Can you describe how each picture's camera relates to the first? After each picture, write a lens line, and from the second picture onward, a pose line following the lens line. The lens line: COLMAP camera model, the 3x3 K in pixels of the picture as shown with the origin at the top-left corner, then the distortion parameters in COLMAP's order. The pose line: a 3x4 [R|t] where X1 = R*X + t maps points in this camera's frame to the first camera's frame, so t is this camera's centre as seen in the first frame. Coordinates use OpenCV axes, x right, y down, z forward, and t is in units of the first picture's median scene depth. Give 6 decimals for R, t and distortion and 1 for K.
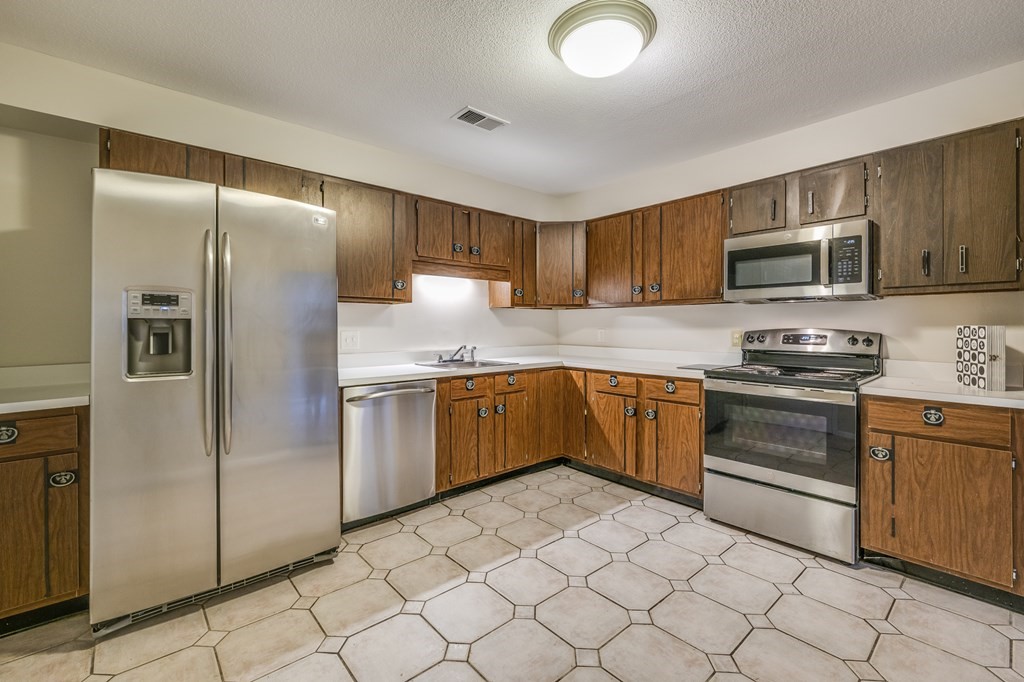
lens RADIAL K [[437.9, 0, 512.0], [0, 437.9, 326.2], [0, 0, 1]] dist [0.000046, -0.000009]
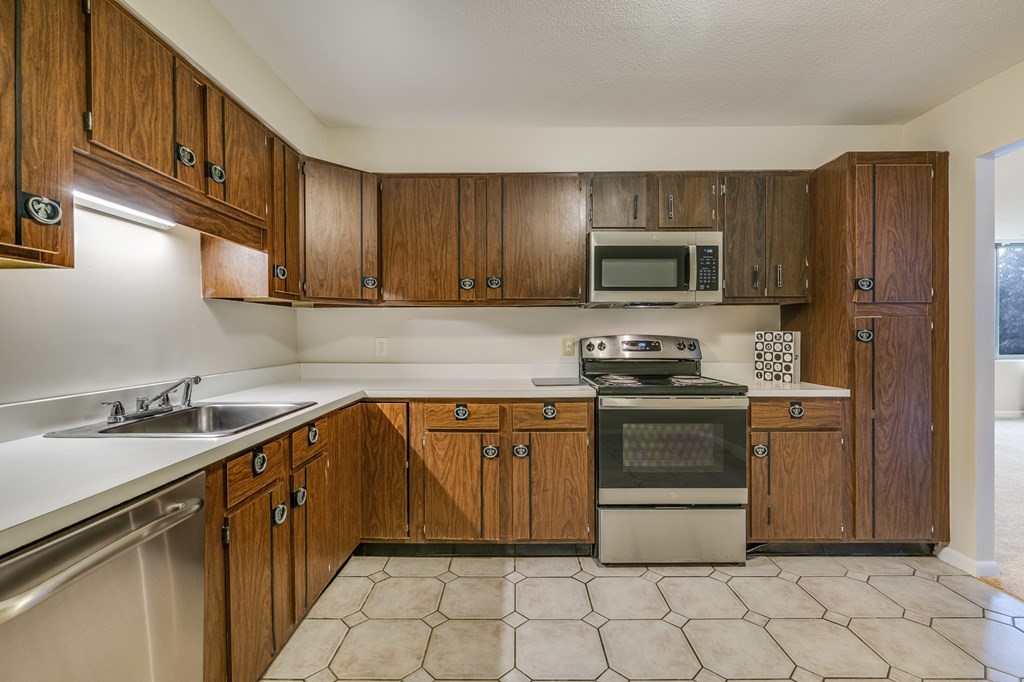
lens RADIAL K [[461.2, 0, 512.7], [0, 461.2, 337.2], [0, 0, 1]] dist [0.000997, 0.000027]
pose [[0.660085, -0.008339, 0.751145, -0.287935], [0.003577, 0.999962, 0.007958, 0.001010], [-0.751183, -0.002566, 0.660089, 0.502711]]
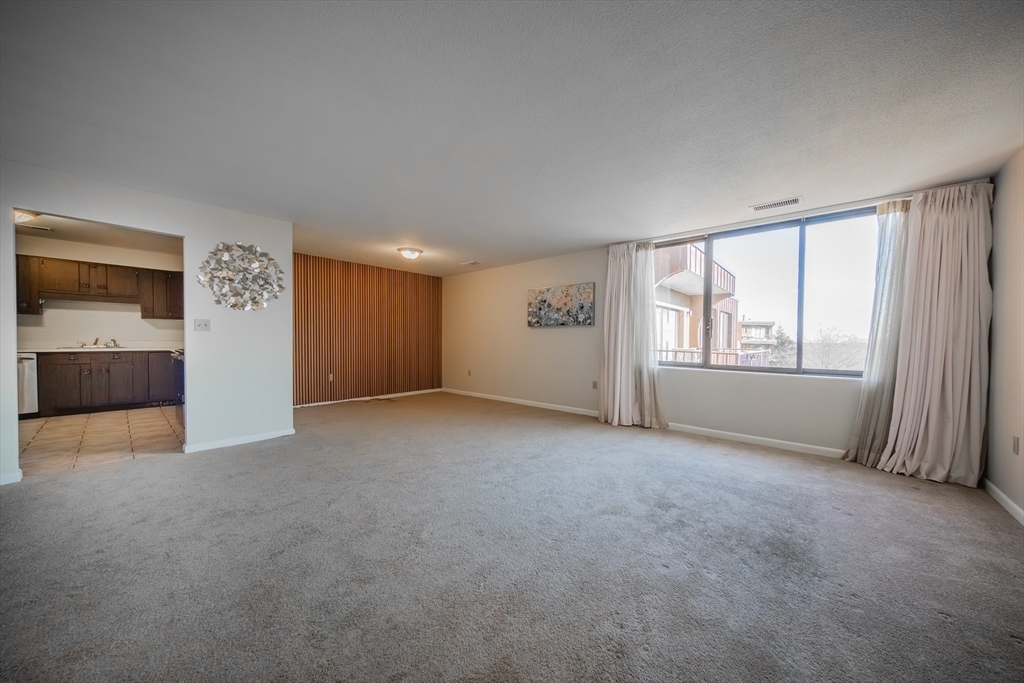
lens RADIAL K [[350.7, 0, 526.8], [0, 350.7, 343.3], [0, 0, 1]] dist [-0.006157, -0.000045]
pose [[0.988788, 0.008526, 0.149083, 1.692666], [-0.010735, 0.999844, 0.014021, 0.028752], [-0.148941, -0.015465, 0.988725, -0.818963]]
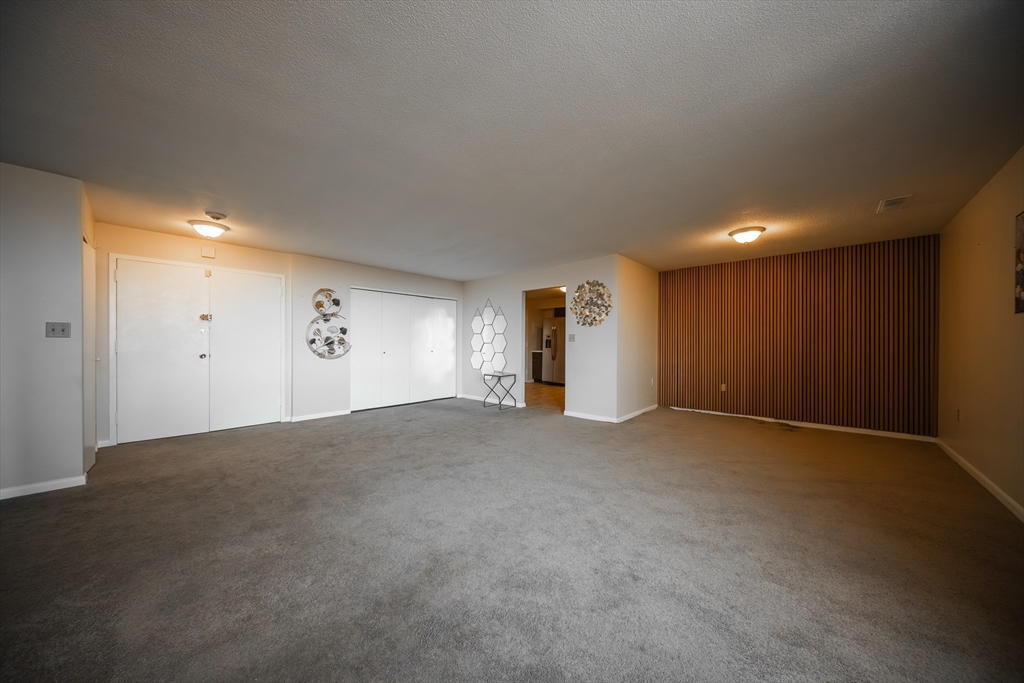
lens RADIAL K [[344.2, 0, 517.1], [0, 344.2, 344.0], [0, 0, 1]] dist [-0.000038, -0.000034]
pose [[0.125391, 0.000926, -0.992107, 2.542068], [-0.000047, 1.000000, 0.000928, 0.026813], [0.992107, -0.000069, 0.125391, -0.070528]]
